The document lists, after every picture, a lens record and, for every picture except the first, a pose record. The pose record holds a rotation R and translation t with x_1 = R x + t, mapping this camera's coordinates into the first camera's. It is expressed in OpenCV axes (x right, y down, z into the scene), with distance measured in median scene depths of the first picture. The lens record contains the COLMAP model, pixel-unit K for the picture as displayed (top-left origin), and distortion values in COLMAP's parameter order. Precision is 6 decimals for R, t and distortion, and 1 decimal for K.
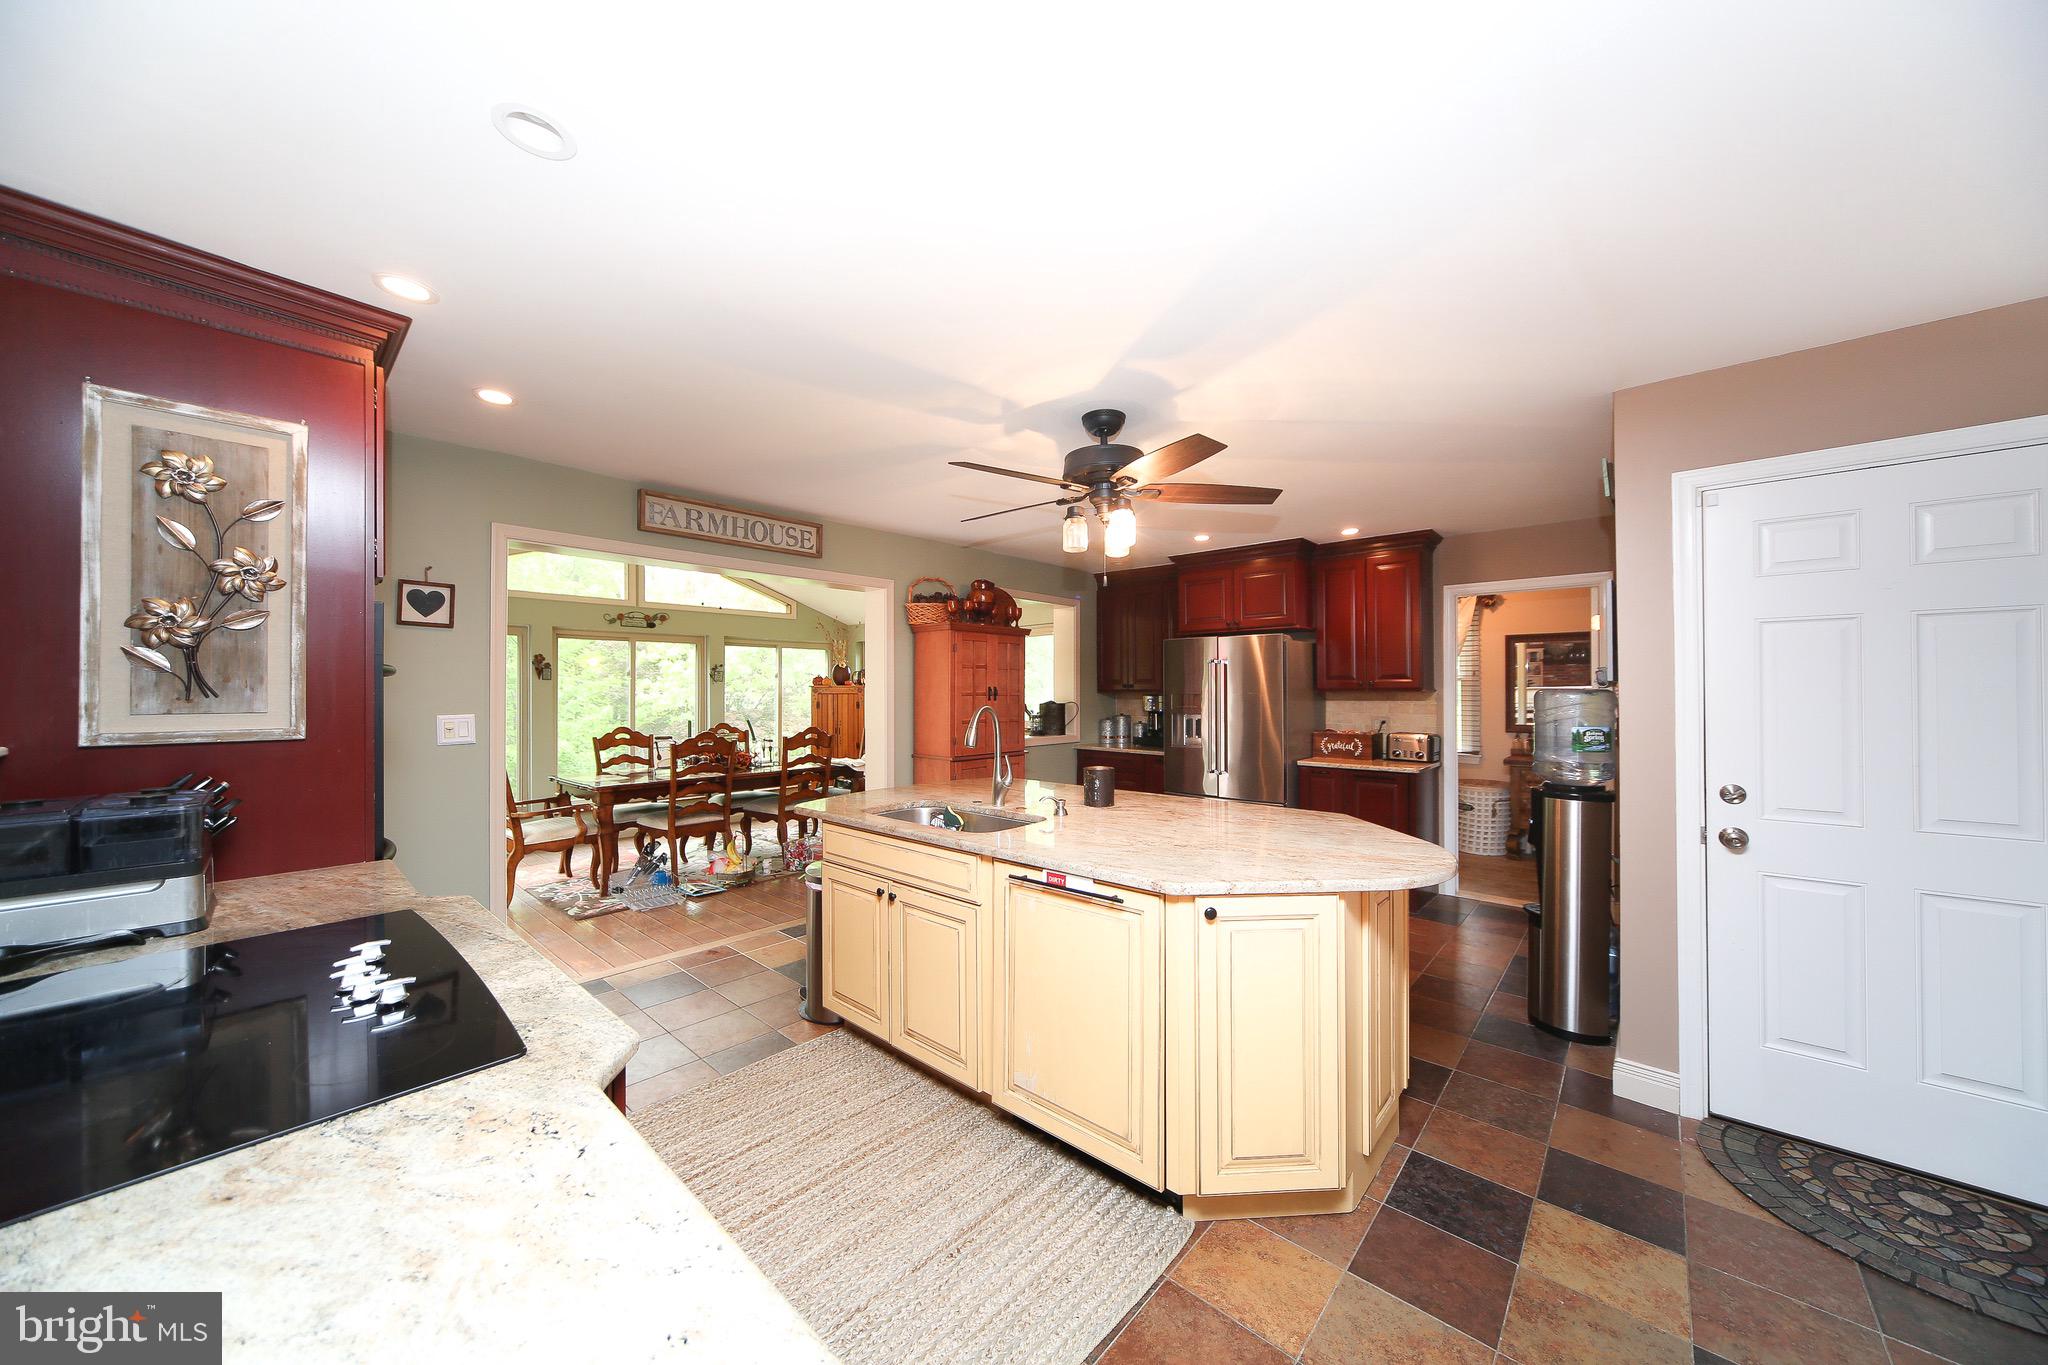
lens RADIAL K [[703.4, 0, 1018.0], [0, 703.4, 683.8], [0, 0, 1]] dist [-0.005551, 0.001339]
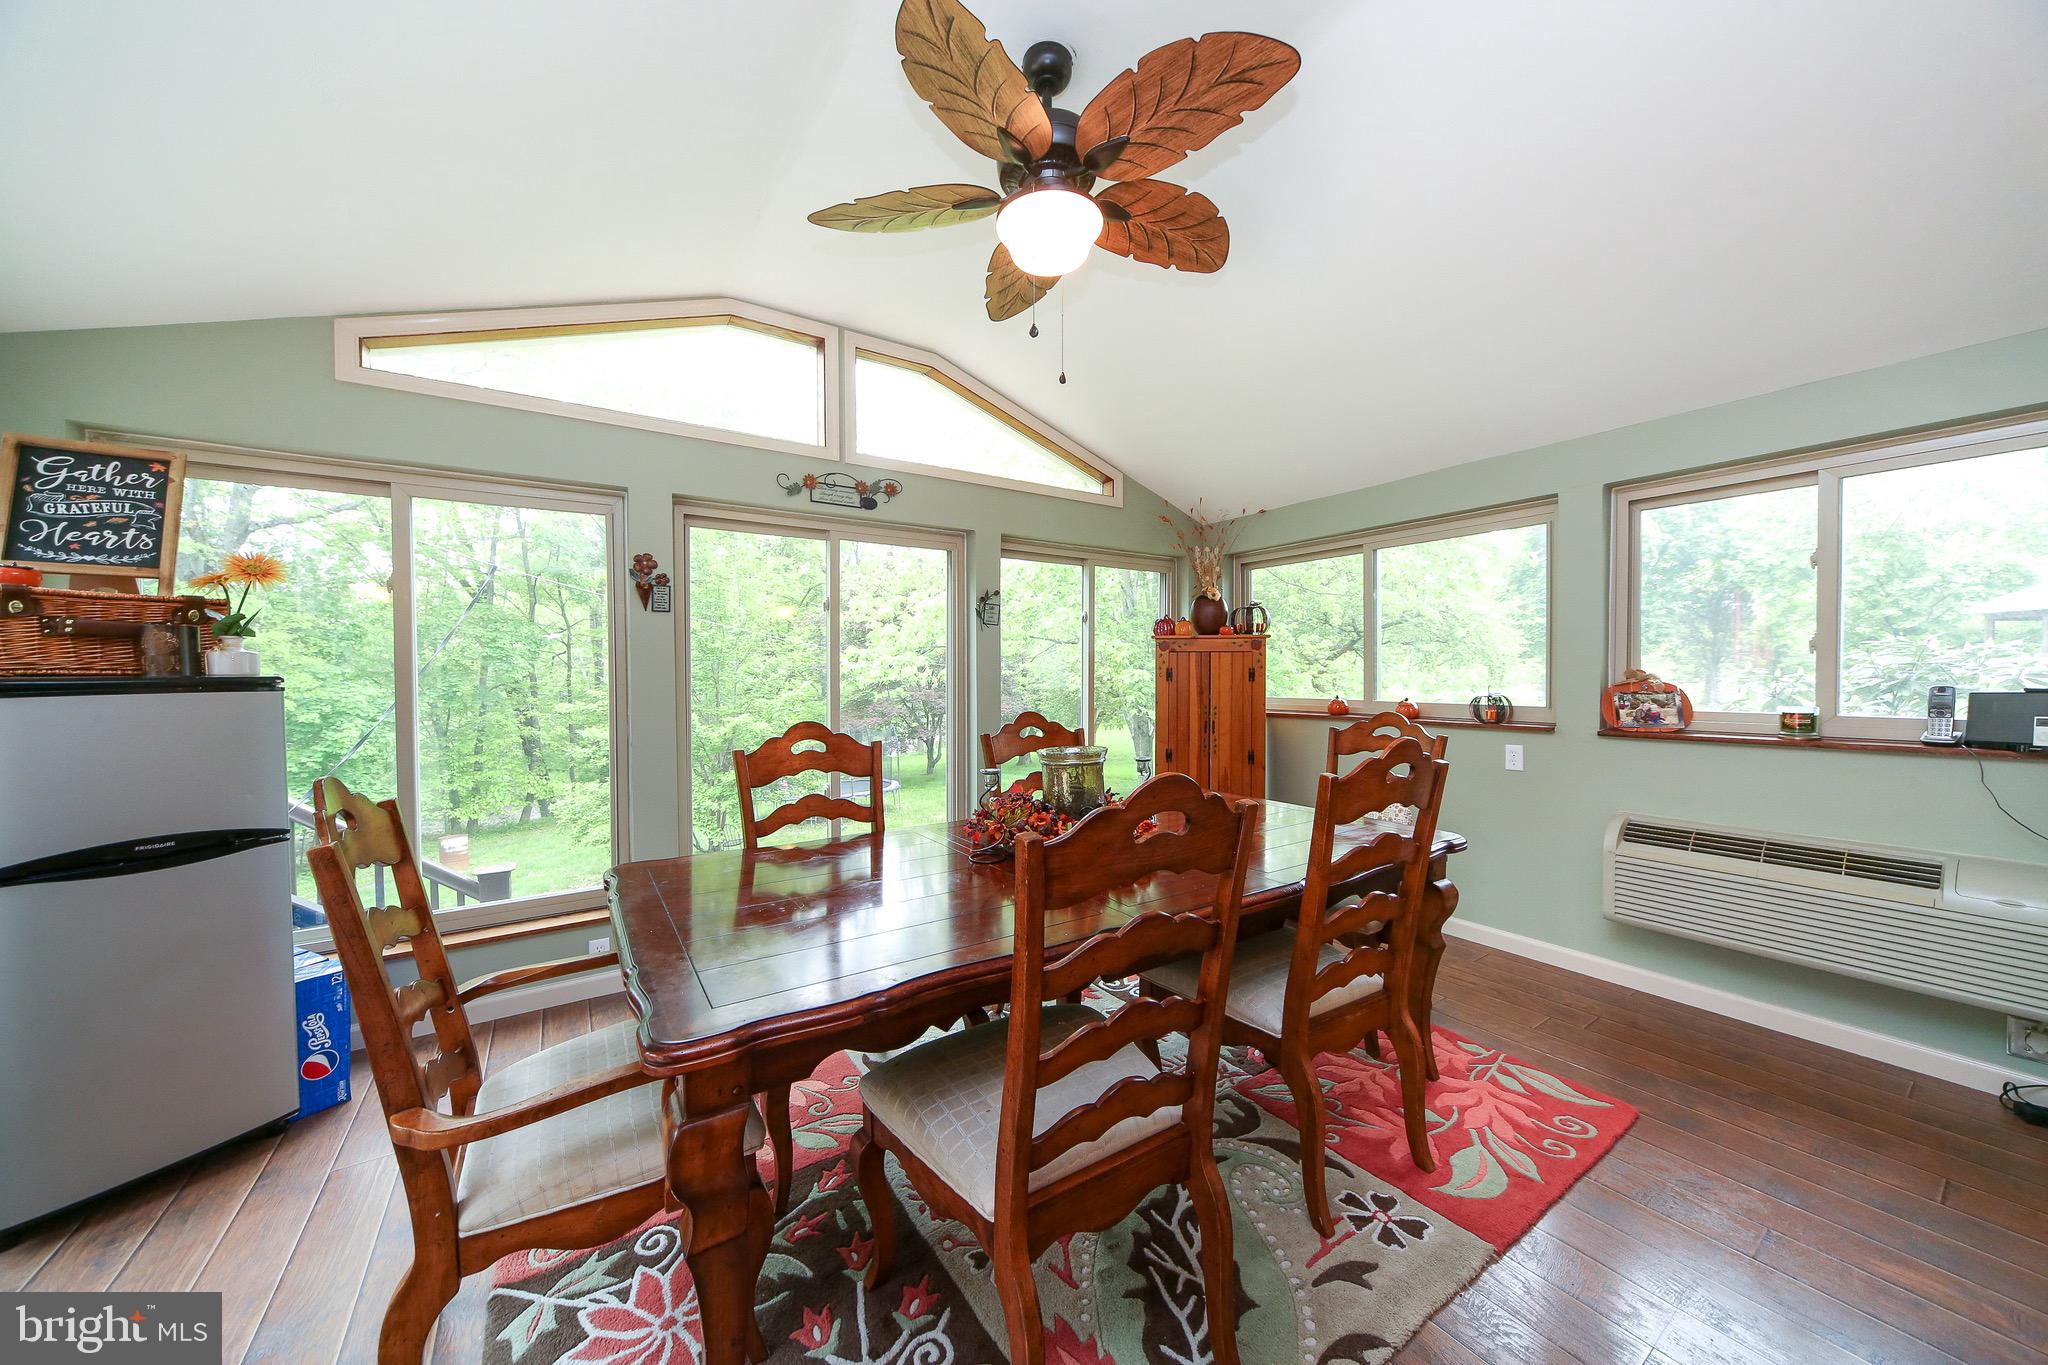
lens RADIAL K [[703.4, 0, 1012.7], [0, 703.4, 677.5], [0, 0, 1]] dist [-0.005551, 0.001339]
pose [[0.966511, 0.003592, -0.256600, -0.302344], [0.001980, 0.999768, 0.021453, 0.024721], [0.256618, -0.021242, 0.966280, 0.556684]]
